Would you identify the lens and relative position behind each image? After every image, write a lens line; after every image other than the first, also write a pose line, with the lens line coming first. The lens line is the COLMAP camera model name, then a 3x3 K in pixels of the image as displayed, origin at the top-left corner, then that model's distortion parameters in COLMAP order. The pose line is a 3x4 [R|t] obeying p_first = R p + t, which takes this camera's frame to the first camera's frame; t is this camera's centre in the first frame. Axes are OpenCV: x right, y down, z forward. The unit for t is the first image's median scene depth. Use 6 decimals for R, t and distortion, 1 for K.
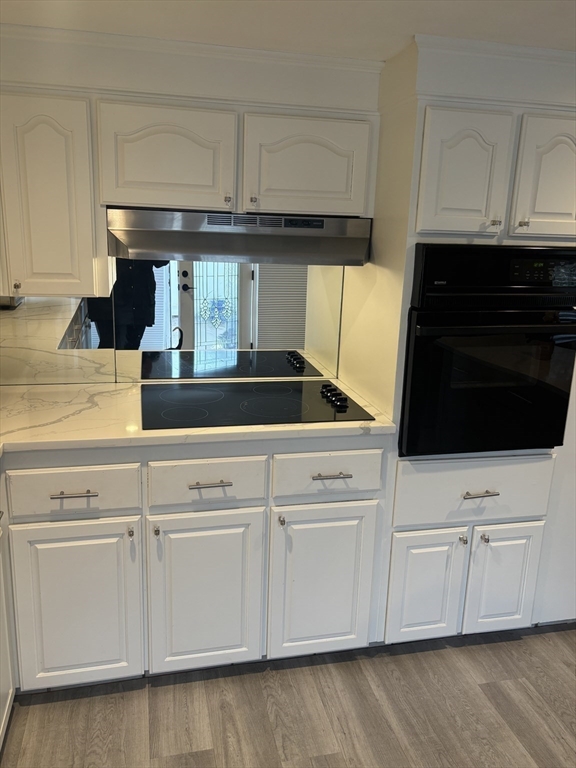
lens RADIAL K [[623.0, 0, 288.0], [0, 623.0, 384.0], [0, 0, 1]] dist [0.029427, -0.008292]
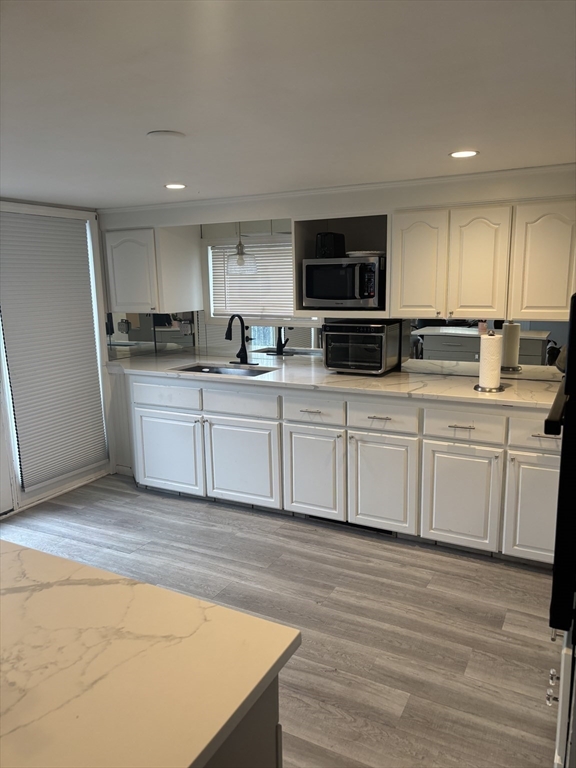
lens RADIAL K [[580.4, 0, 288.0], [0, 580.4, 384.0], [0, 0, 1]] dist [0.024440, -0.004302]
pose [[-0.654854, 0.113078, -0.747248, 1.104211], [-0.202618, 0.926278, 0.317735, -0.262268], [0.728088, 0.359476, -0.583665, 1.182281]]
